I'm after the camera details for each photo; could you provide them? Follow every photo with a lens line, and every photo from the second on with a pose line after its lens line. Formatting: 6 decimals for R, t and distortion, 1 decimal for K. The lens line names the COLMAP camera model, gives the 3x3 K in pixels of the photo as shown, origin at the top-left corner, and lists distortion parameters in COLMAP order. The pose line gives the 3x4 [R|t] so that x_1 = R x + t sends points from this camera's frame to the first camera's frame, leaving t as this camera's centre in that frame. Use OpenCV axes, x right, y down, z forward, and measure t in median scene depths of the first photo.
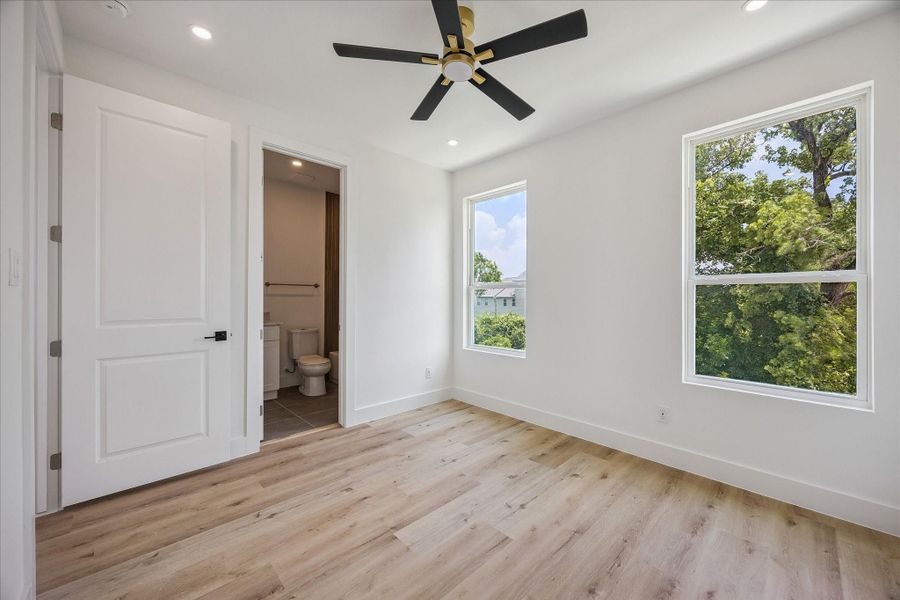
lens RADIAL K [[349.0, 0, 447.1], [0, 349.0, 307.0], [0, 0, 1]] dist [0.001601, 0.000182]
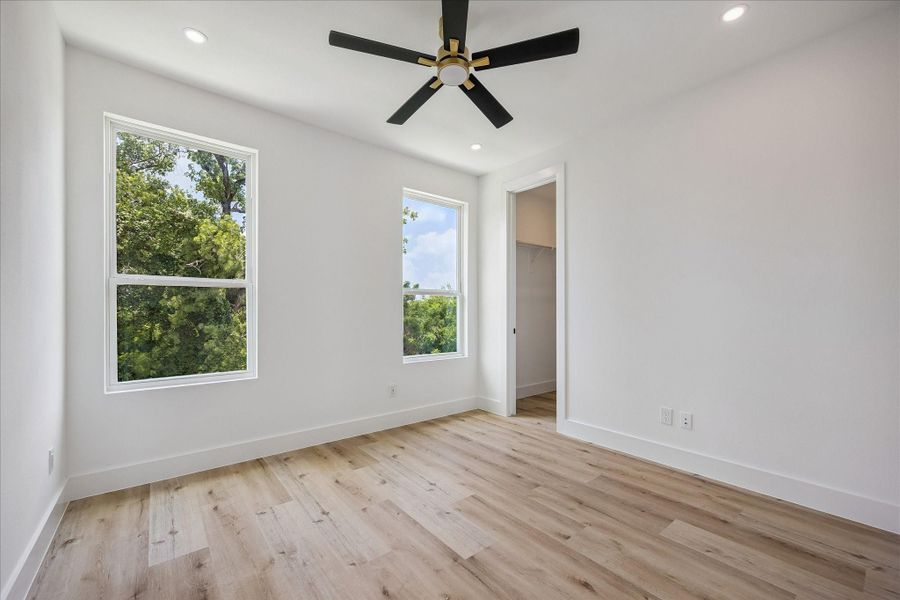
lens RADIAL K [[358.5, 0, 472.1], [0, 358.5, 312.1], [0, 0, 1]] dist [-0.001965, -0.000015]
pose [[0.038147, -0.002301, 0.999269, -0.652456], [0.023887, 0.999714, 0.001391, 0.016023], [-0.998987, 0.023817, 0.038191, 0.578674]]
